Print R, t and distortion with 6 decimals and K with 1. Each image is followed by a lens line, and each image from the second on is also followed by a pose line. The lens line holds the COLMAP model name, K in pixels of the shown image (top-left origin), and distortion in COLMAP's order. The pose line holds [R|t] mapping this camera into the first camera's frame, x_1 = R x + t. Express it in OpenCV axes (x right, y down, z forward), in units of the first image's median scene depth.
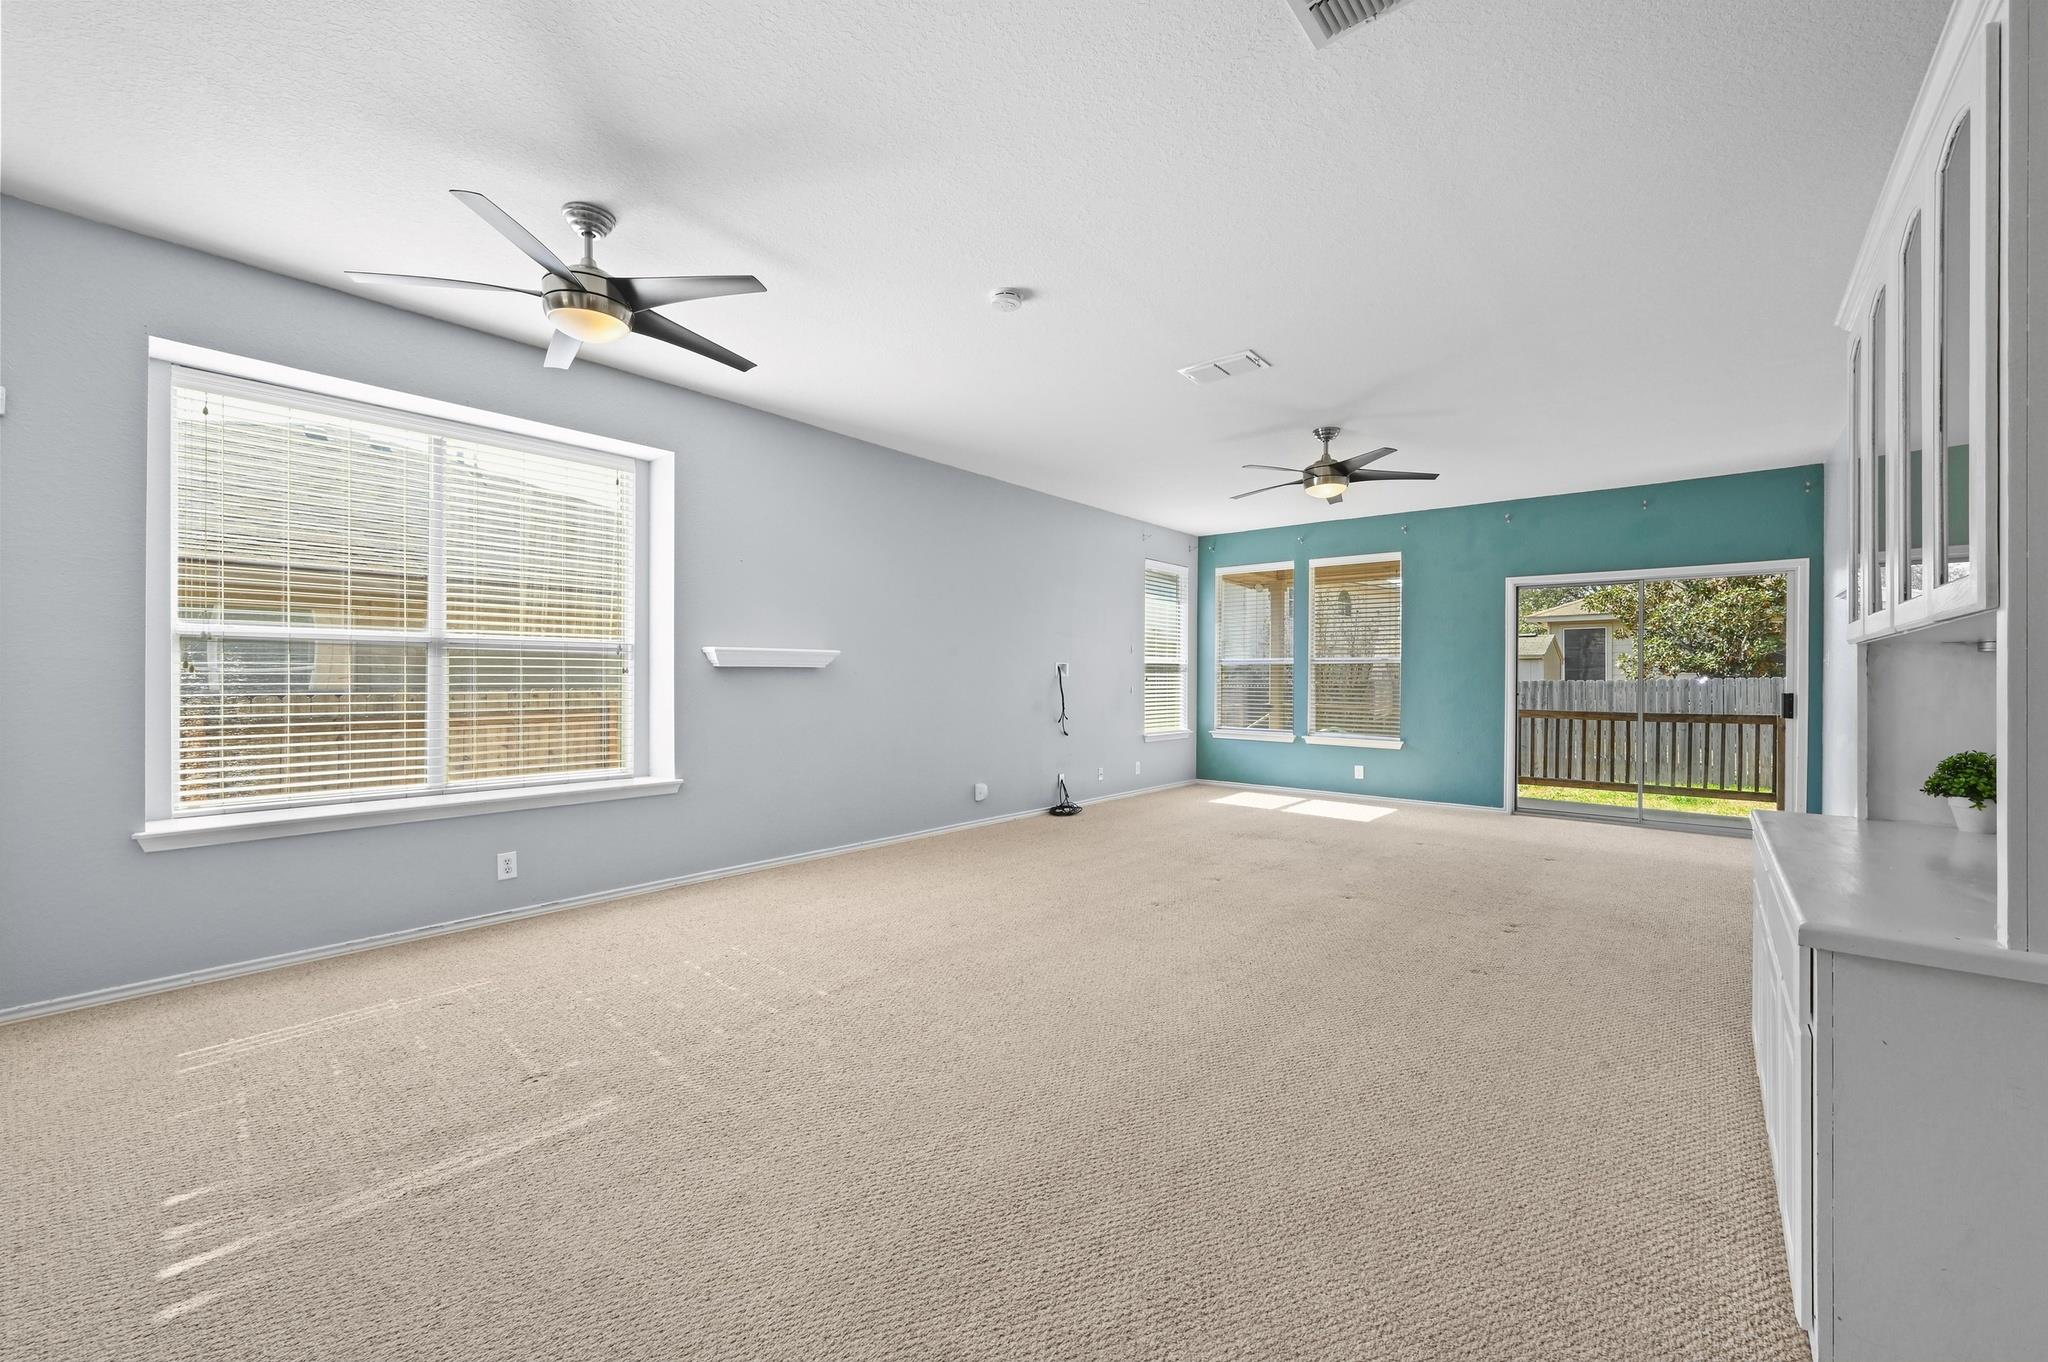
lens RADIAL K [[809.6, 0, 1030.9], [0, 809.6, 679.5], [0, 0, 1]] dist [-0.000595, 0.000798]
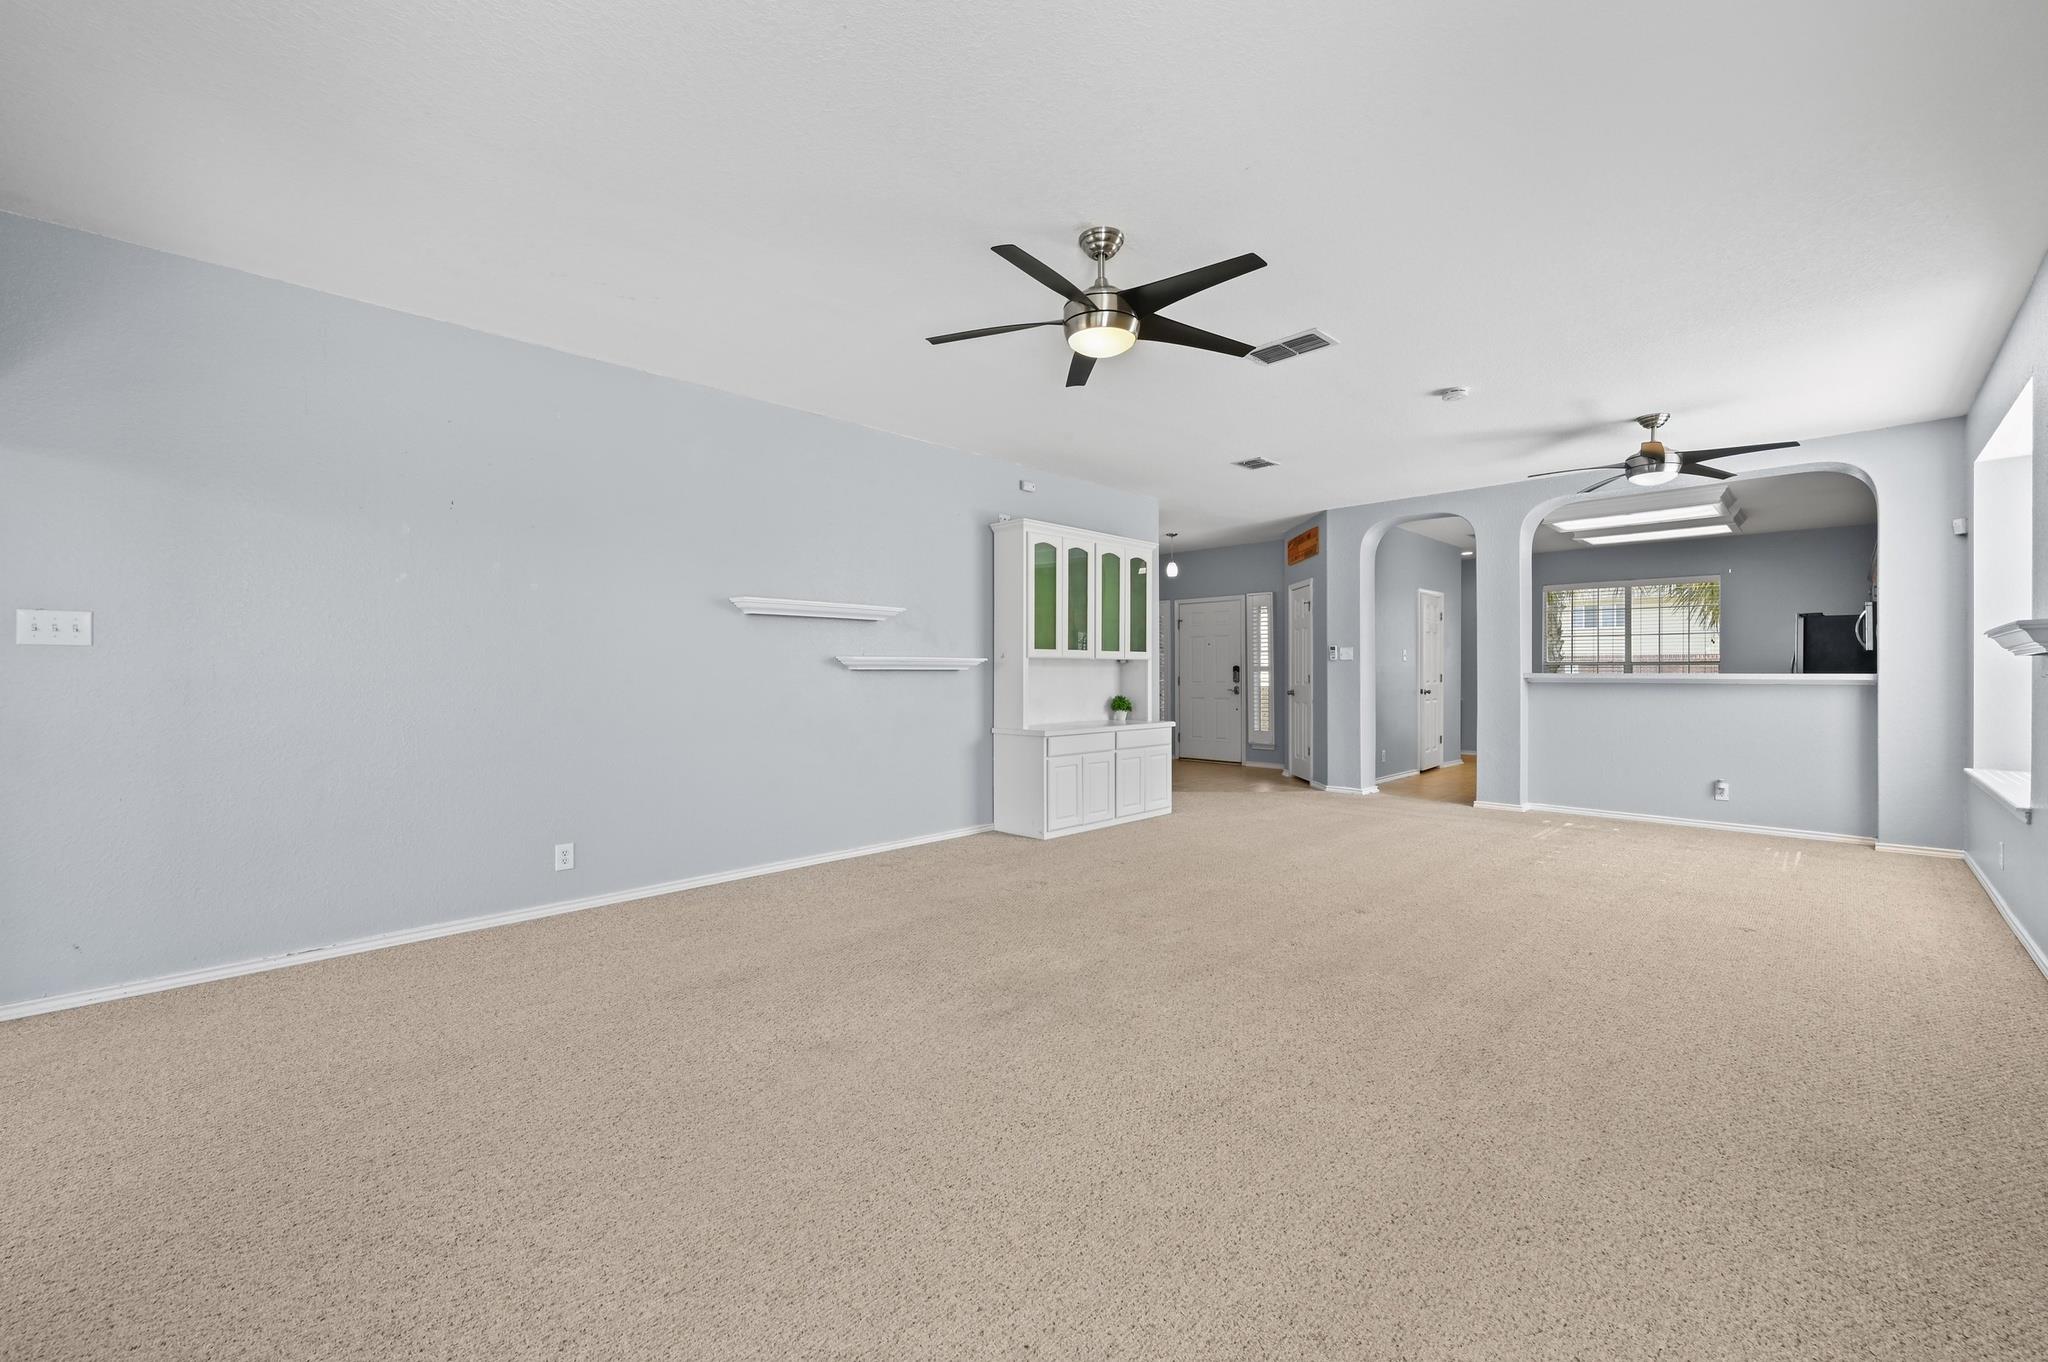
lens RADIAL K [[809.6, 0, 1028.1], [0, 809.6, 677.5], [0, 0, 1]] dist [-0.000595, 0.000798]
pose [[-0.995812, -0.003621, 0.091357, 0.276229], [-0.003333, 0.999989, 0.003308, 0.002593], [-0.091368, 0.002990, -0.995813, 1.199834]]
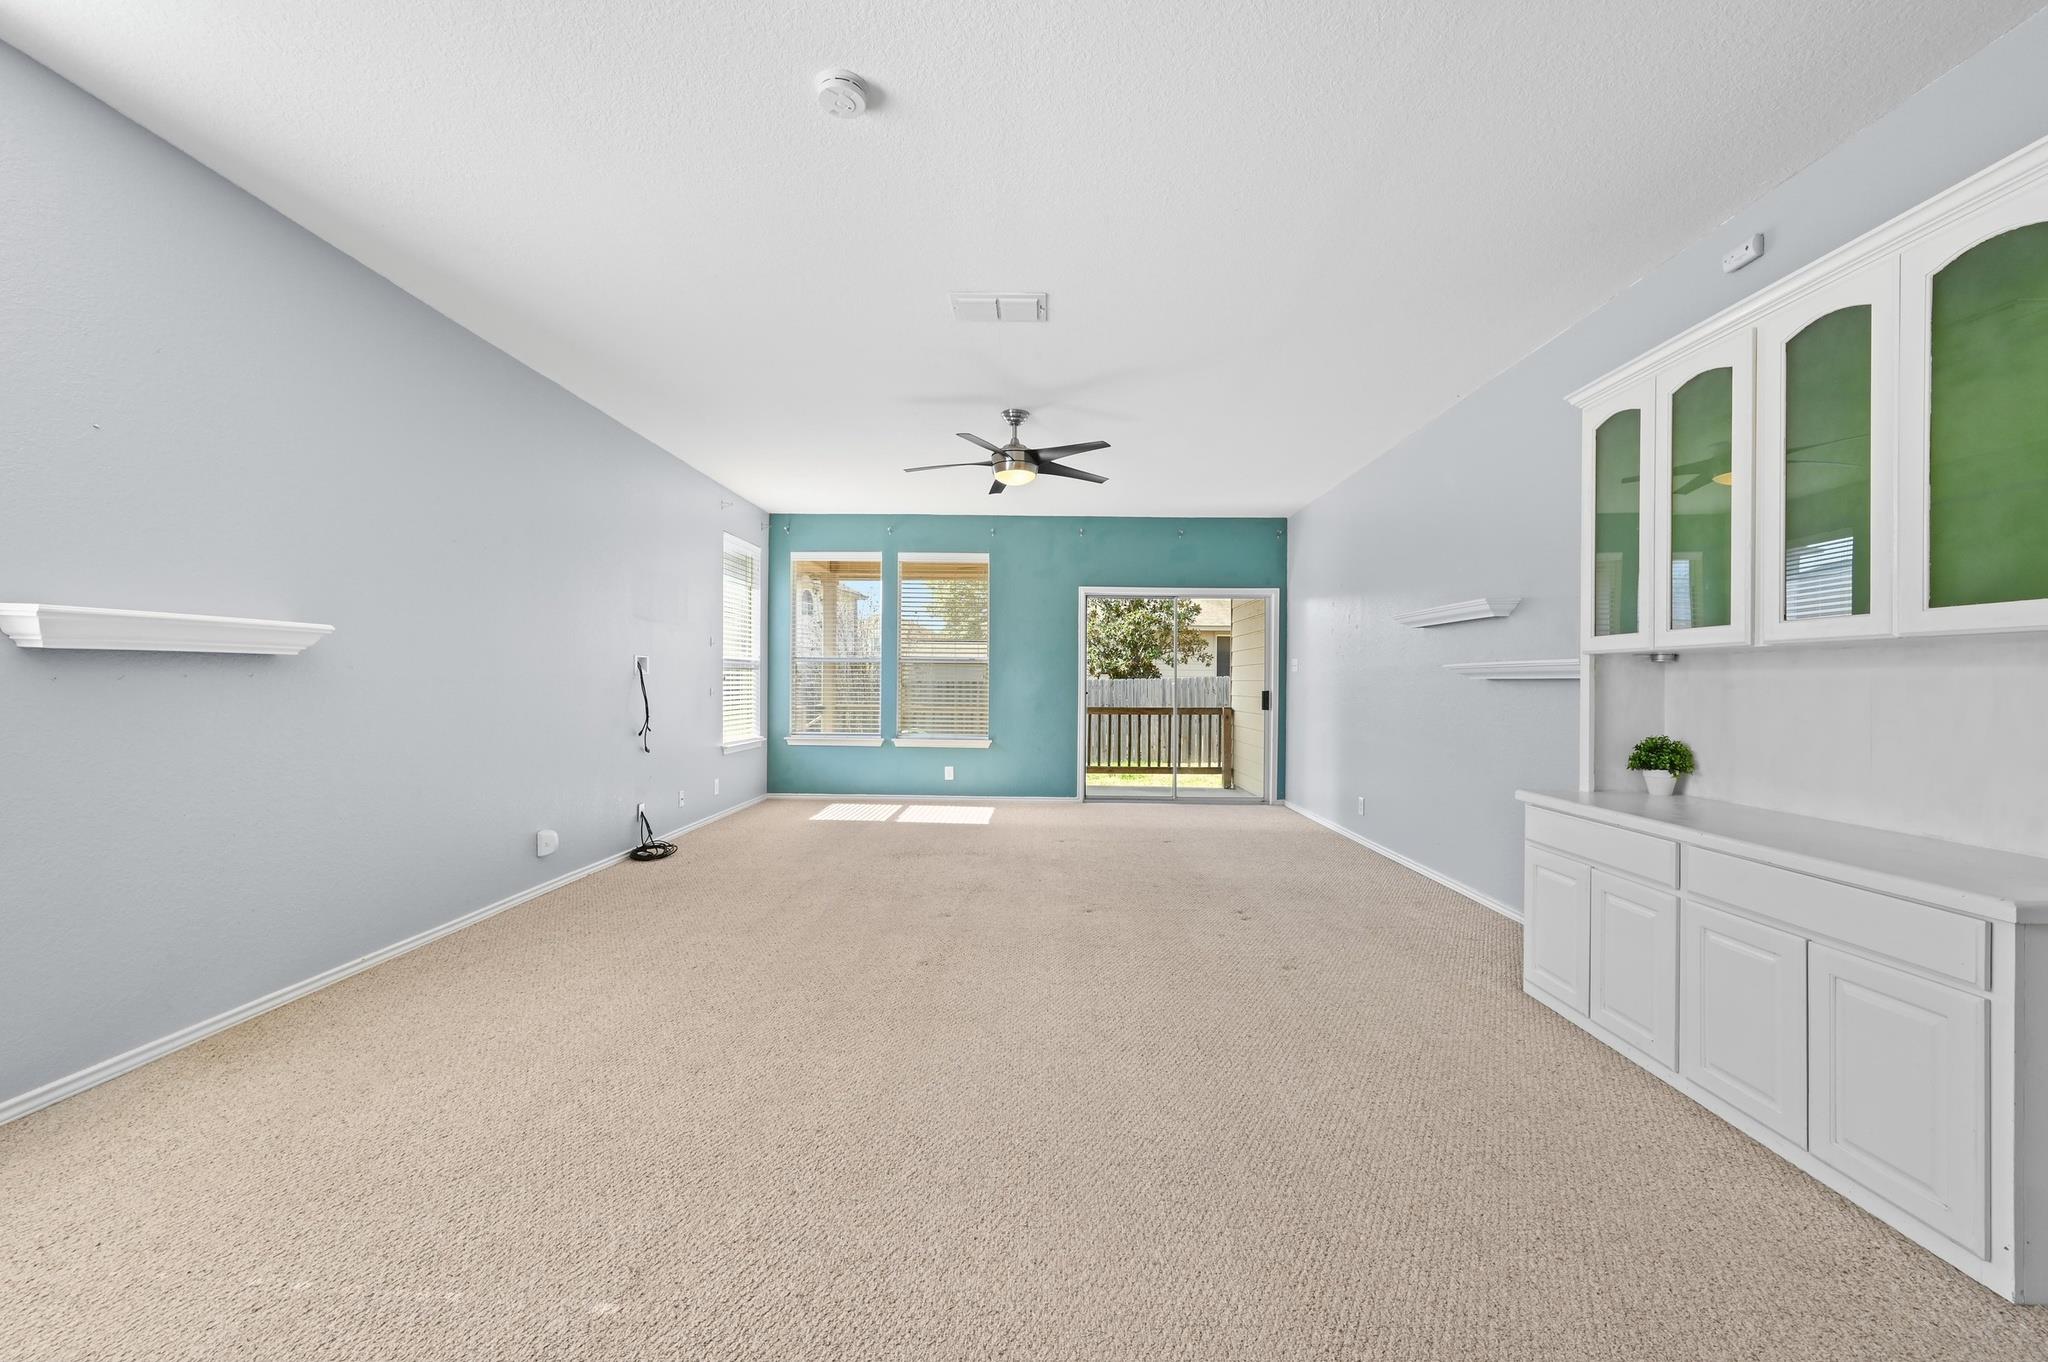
lens RADIAL K [[809.6, 0, 1030.6], [0, 809.6, 685.6], [0, 0, 1]] dist [-0.000595, 0.000798]
pose [[0.777732, -0.001996, 0.628593, -0.160157], [-0.003541, 0.999965, 0.007556, -0.000218], [-0.628586, -0.008103, 0.777698, 0.196736]]
